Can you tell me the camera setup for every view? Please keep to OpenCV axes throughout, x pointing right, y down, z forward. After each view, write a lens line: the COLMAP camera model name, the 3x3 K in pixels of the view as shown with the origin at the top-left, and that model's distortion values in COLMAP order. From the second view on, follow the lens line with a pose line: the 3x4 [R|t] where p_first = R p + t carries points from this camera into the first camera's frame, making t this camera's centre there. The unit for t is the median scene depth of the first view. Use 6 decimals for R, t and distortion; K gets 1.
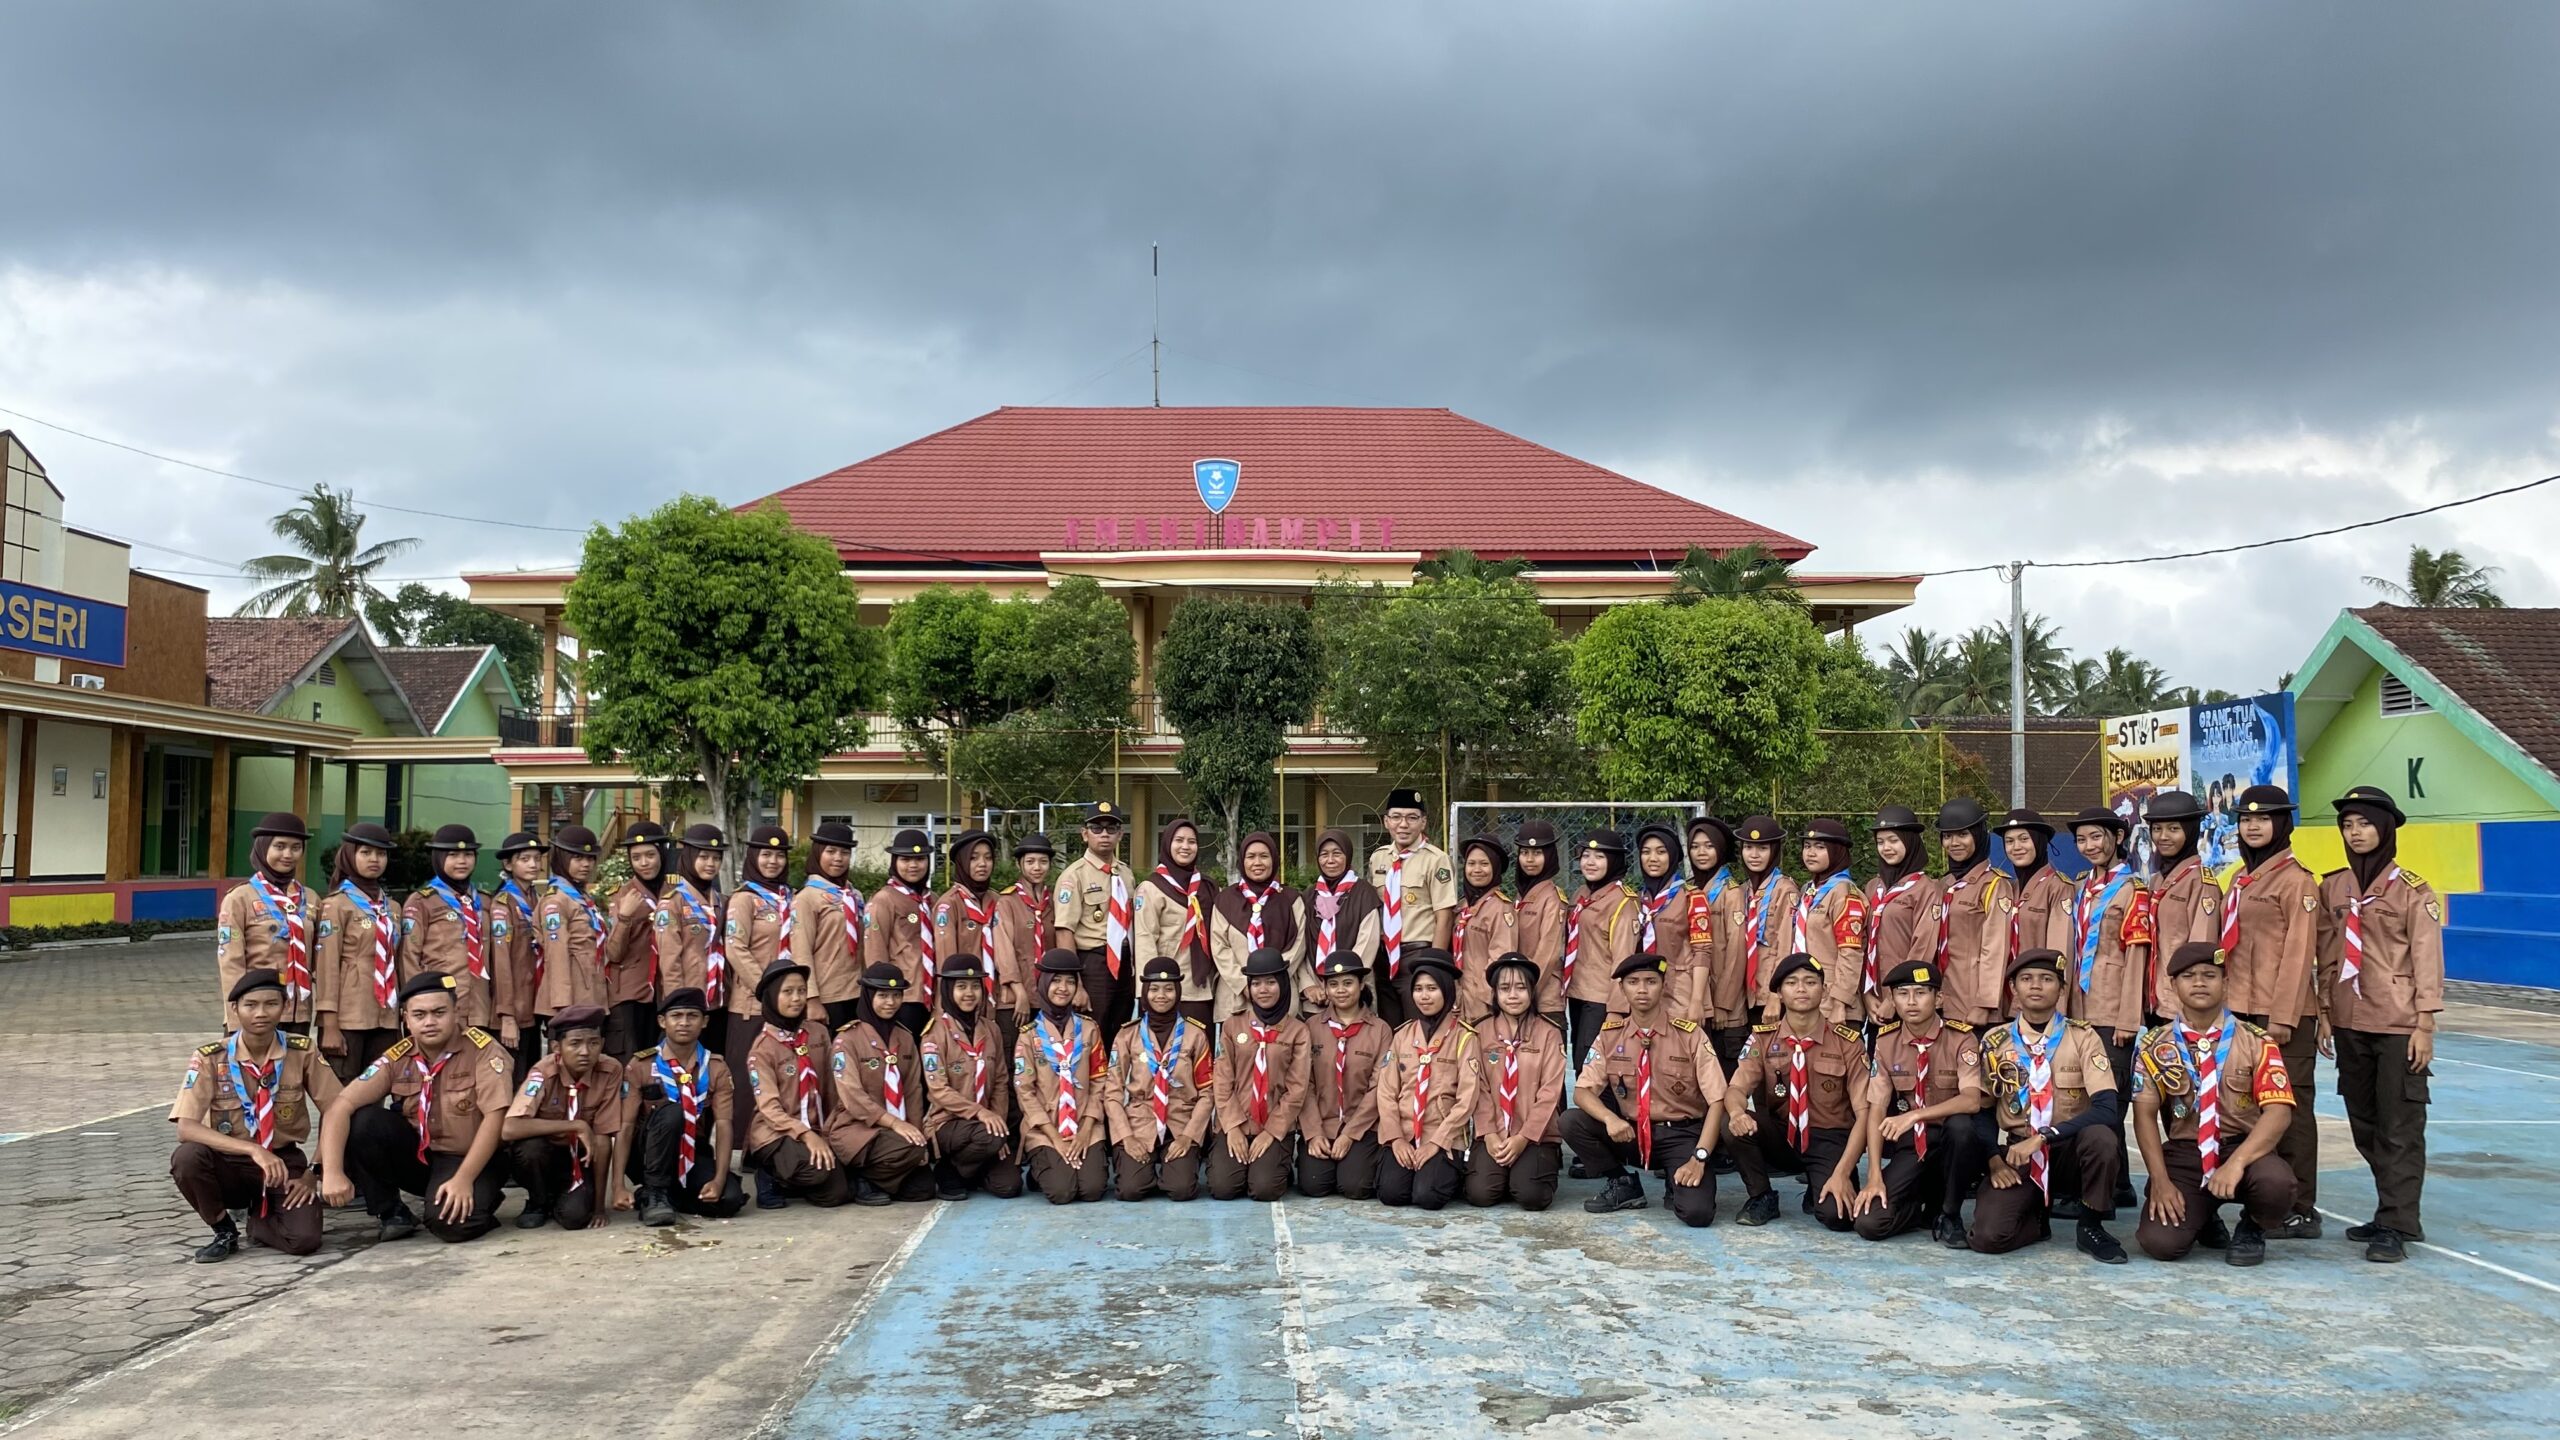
lens RADIAL K [[1928.2, 0, 1241.6], [0, 1928.2, 710.8], [0, 0, 1]] dist [0.097527, -0.157967]
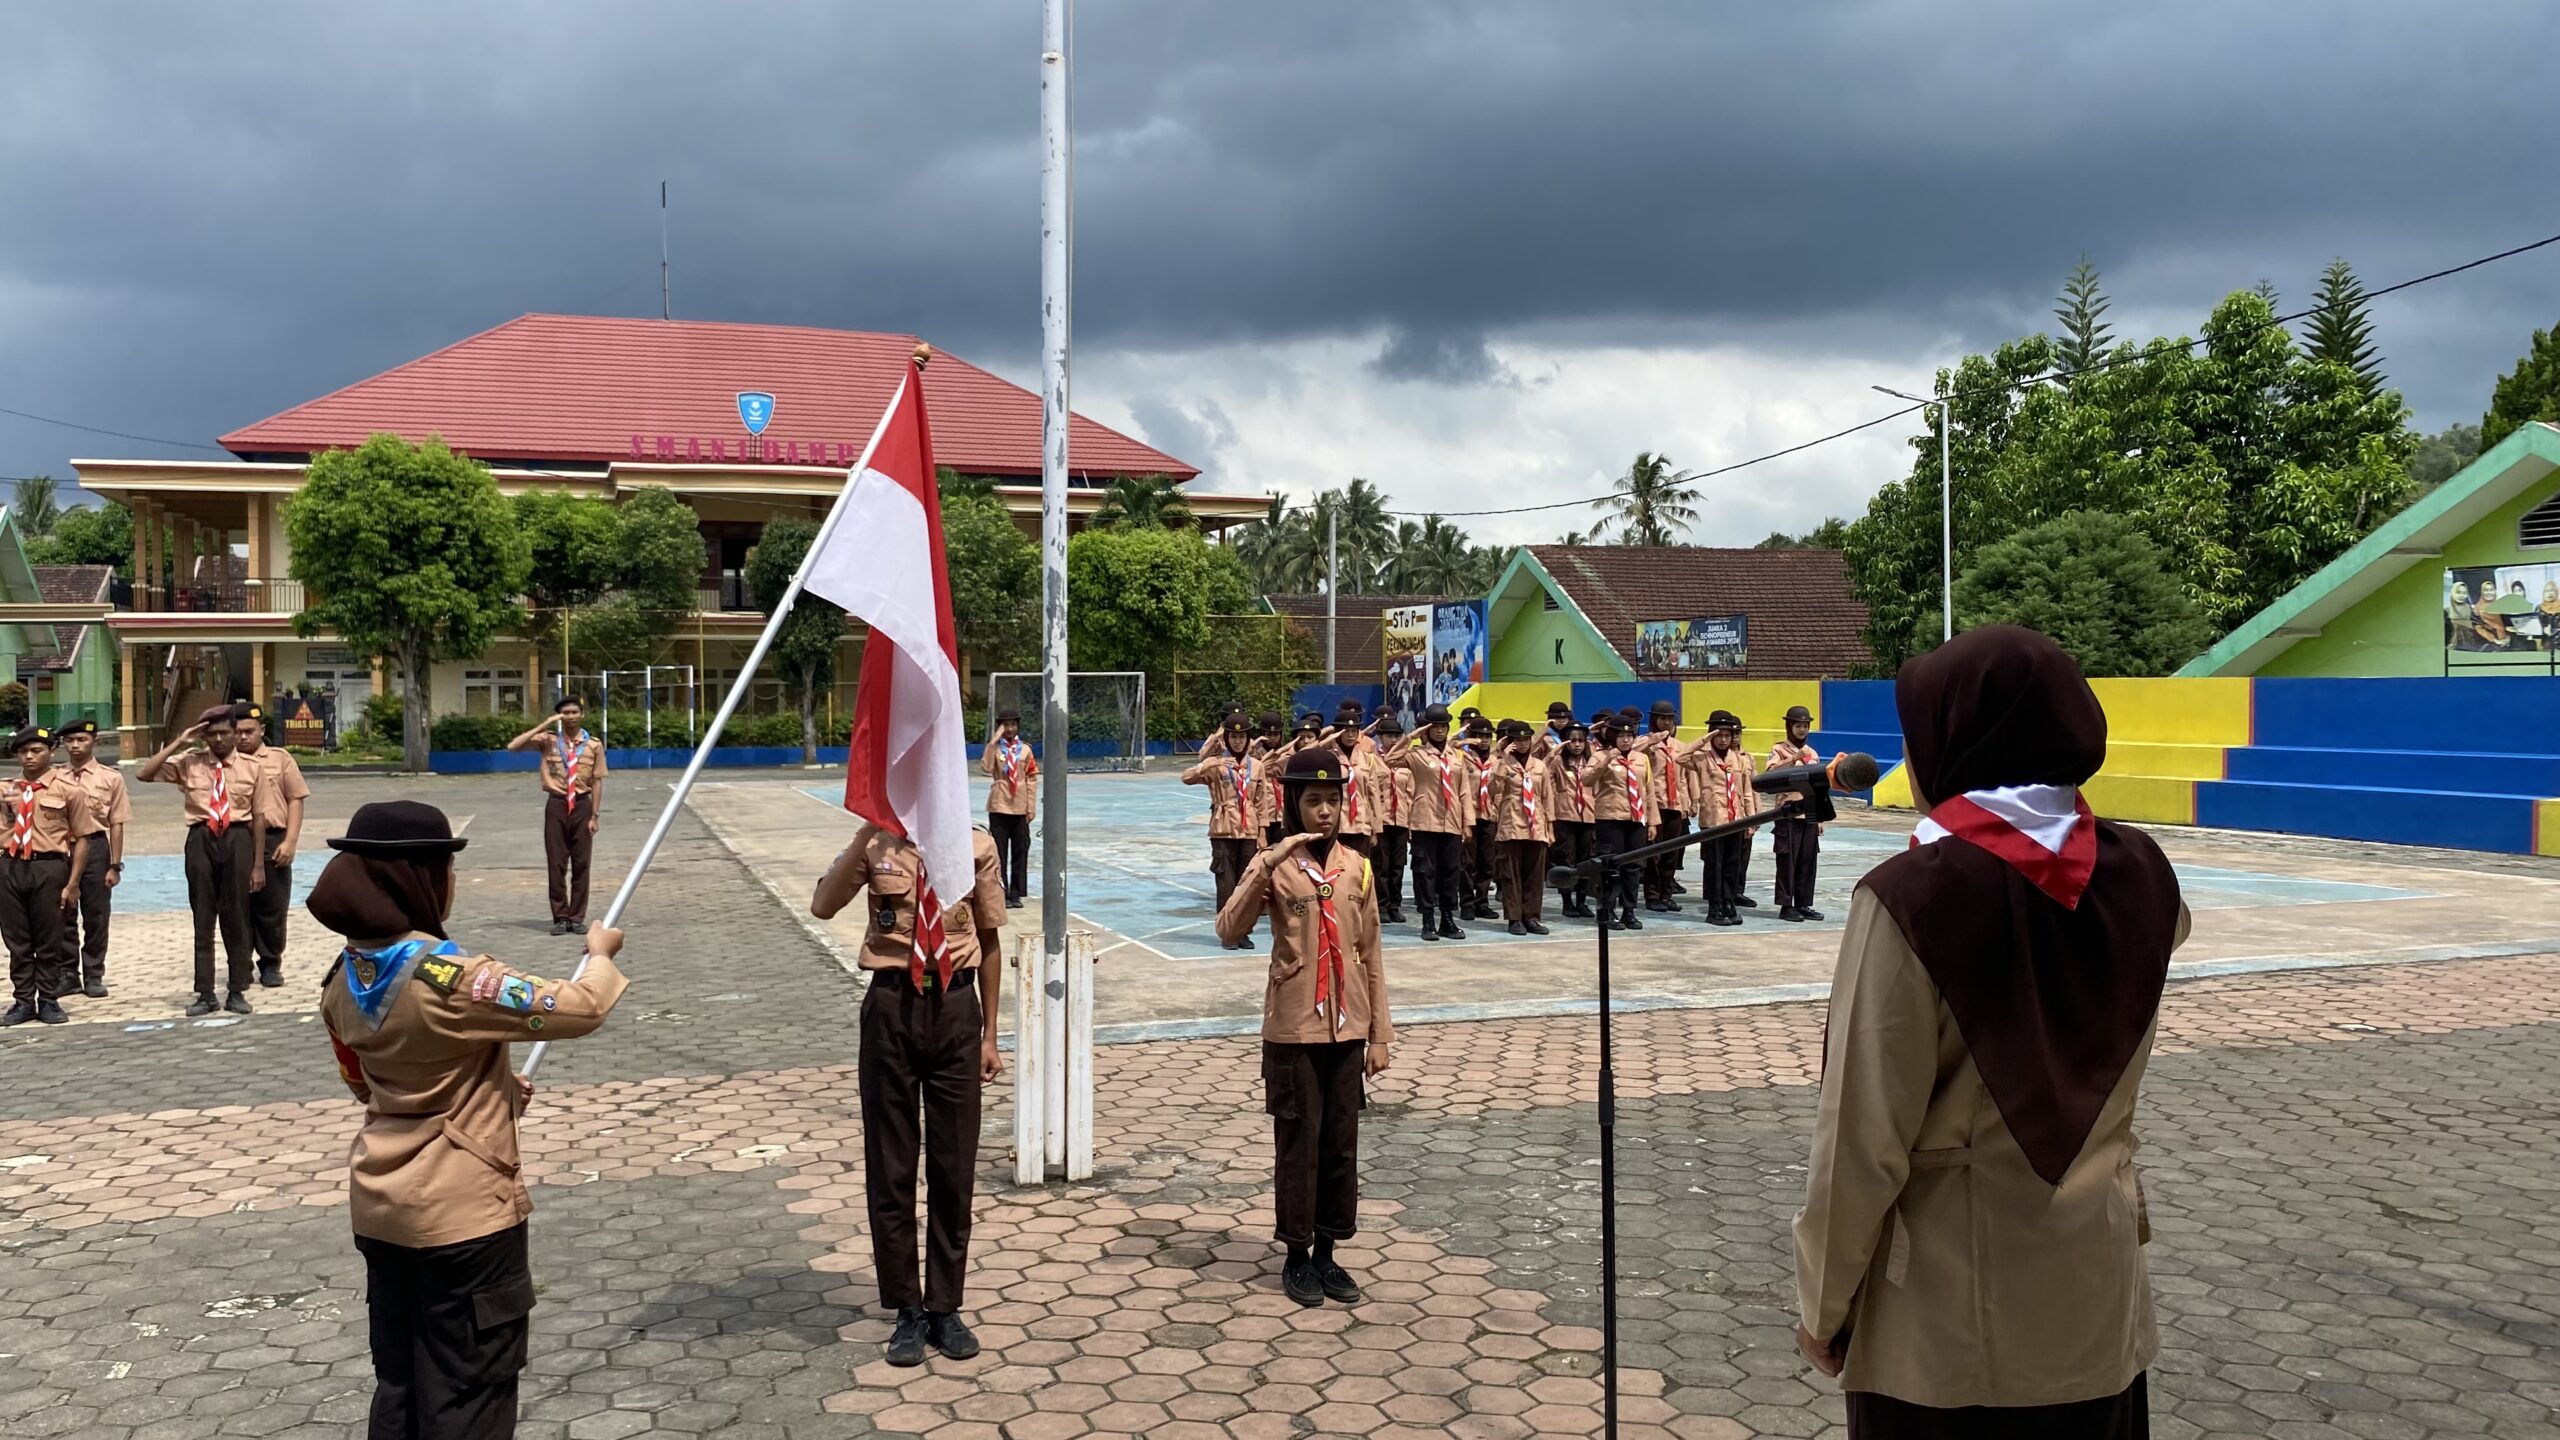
lens RADIAL K [[1928.2, 0, 1241.6], [0, 1928.2, 710.8], [0, 0, 1]] dist [0.097527, -0.157967]
pose [[0.949705, -0.007439, 0.313056, -0.147975], [-0.019005, 0.996506, 0.081334, -0.042121], [-0.312568, -0.083193, 0.946245, -0.433826]]
